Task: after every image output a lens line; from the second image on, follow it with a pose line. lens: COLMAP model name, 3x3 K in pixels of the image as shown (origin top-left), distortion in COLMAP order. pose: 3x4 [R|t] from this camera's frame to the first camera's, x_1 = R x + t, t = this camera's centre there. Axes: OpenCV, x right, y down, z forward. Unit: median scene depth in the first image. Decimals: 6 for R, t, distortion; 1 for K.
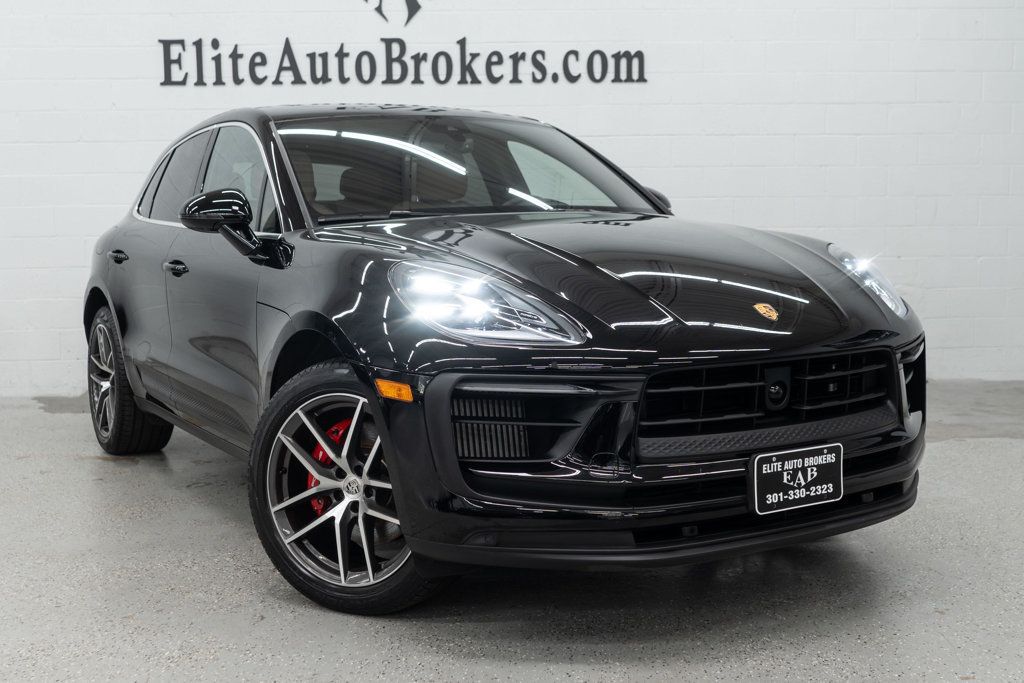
lens RADIAL K [[1213.7, 0, 509.7], [0, 1213.7, 340.1], [0, 0, 1]] dist [-0.023869, 0.000000]
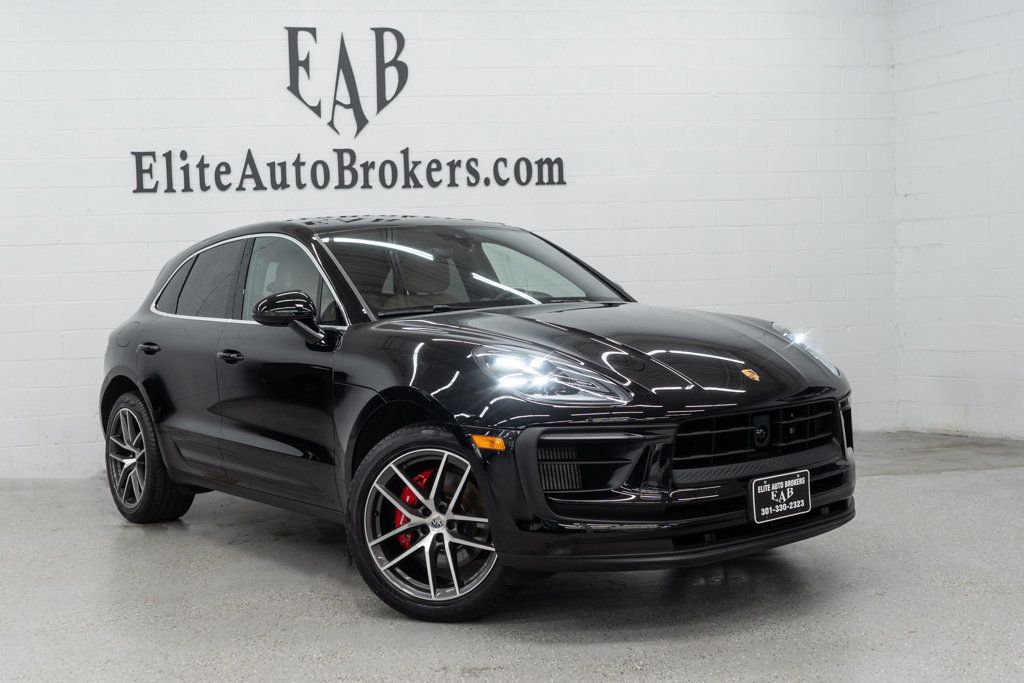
lens RADIAL K [[1213.7, 0, 509.1], [0, 1213.7, 336.1], [0, 0, 1]] dist [-0.023869, 0.000000]
pose [[0.991248, -0.028236, 0.128956, -0.094426], [0.036859, 0.997206, -0.064975, 0.004767], [-0.126761, 0.069159, 0.989519, -0.129019]]
